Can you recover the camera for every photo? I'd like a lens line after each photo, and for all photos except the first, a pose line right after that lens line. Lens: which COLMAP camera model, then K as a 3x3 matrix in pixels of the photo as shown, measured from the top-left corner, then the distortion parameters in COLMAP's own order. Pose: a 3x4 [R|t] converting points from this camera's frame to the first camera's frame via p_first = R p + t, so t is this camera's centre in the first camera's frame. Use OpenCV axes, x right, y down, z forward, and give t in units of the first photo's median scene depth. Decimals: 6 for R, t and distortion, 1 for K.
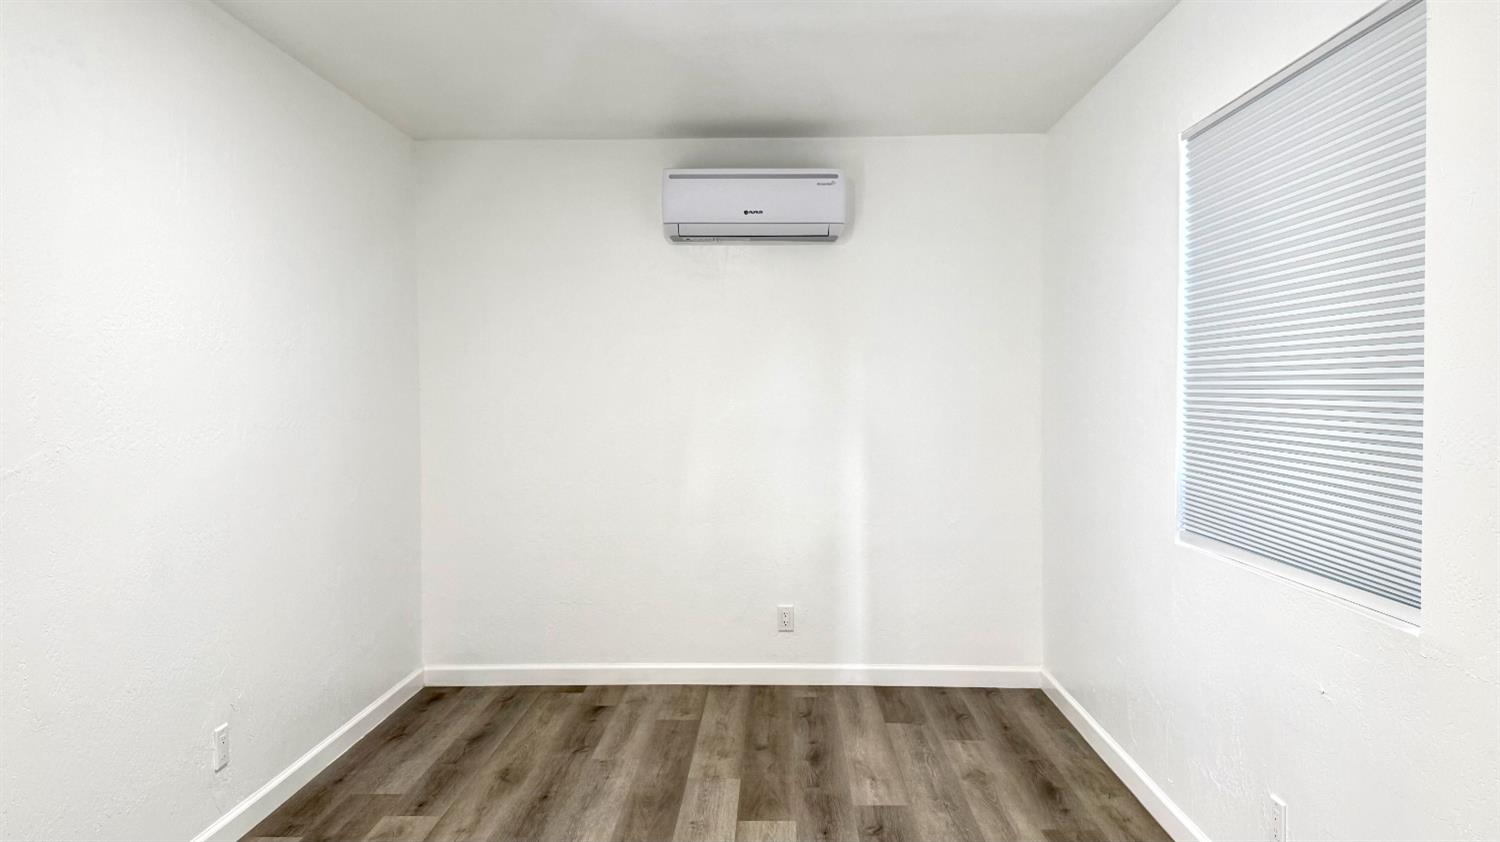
lens RADIAL K [[1058.4, 0, 753.5], [0, 1058.4, 416.5], [0, 0, 1]] dist [0.065642, -0.071840]
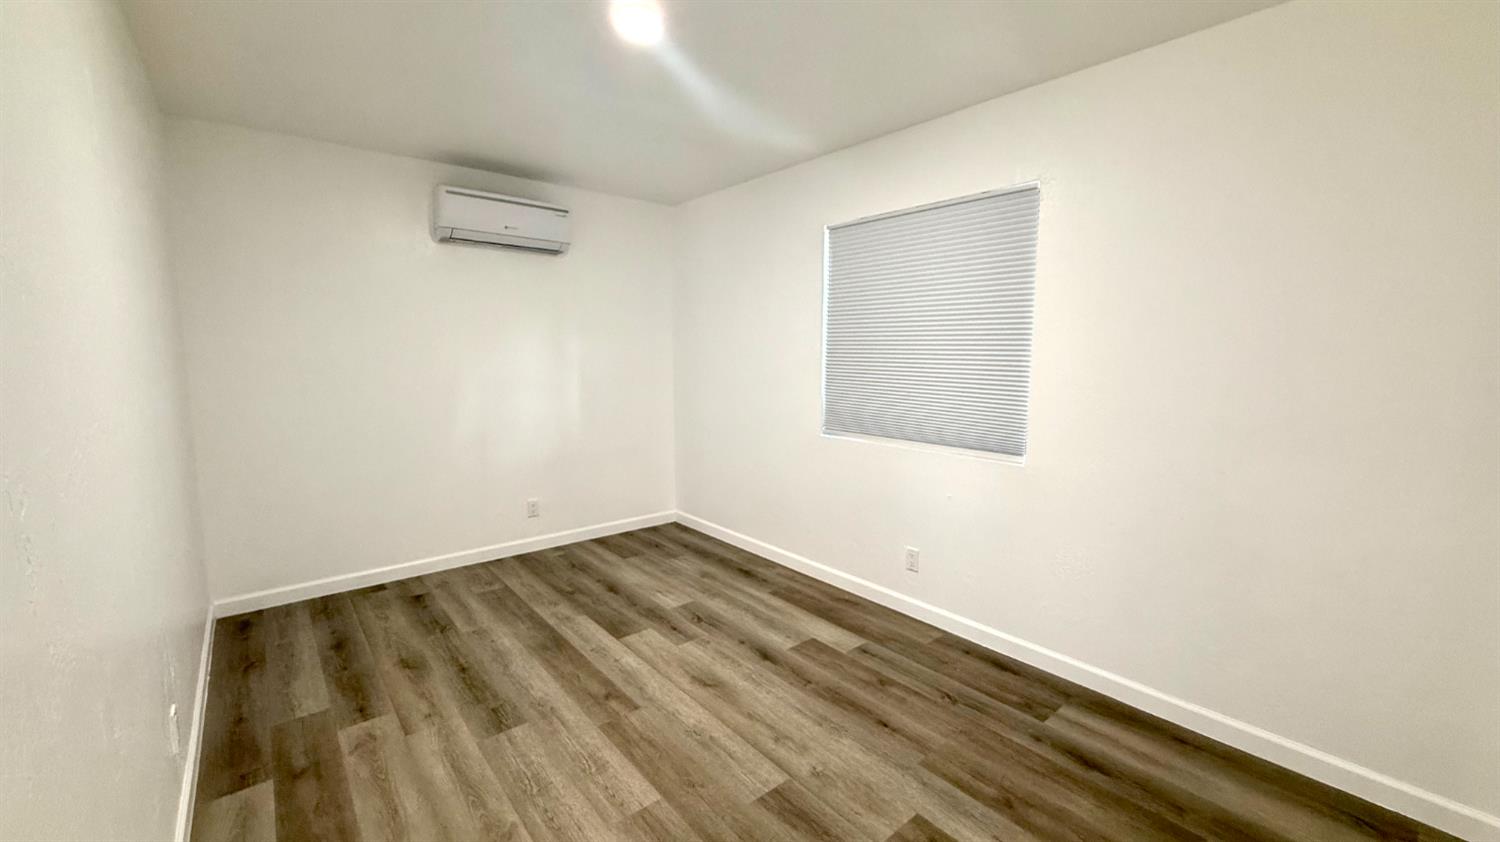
lens RADIAL K [[592.9, 0, 750.0], [0, 592.9, 416.3], [0, 0, 1]] dist [-0.008952, 0.000161]
pose [[0.744305, -0.064373, 0.664730, -0.343698], [0.007142, 0.996054, 0.088463, -0.012554], [-0.667801, -0.061096, 0.741828, 0.214750]]
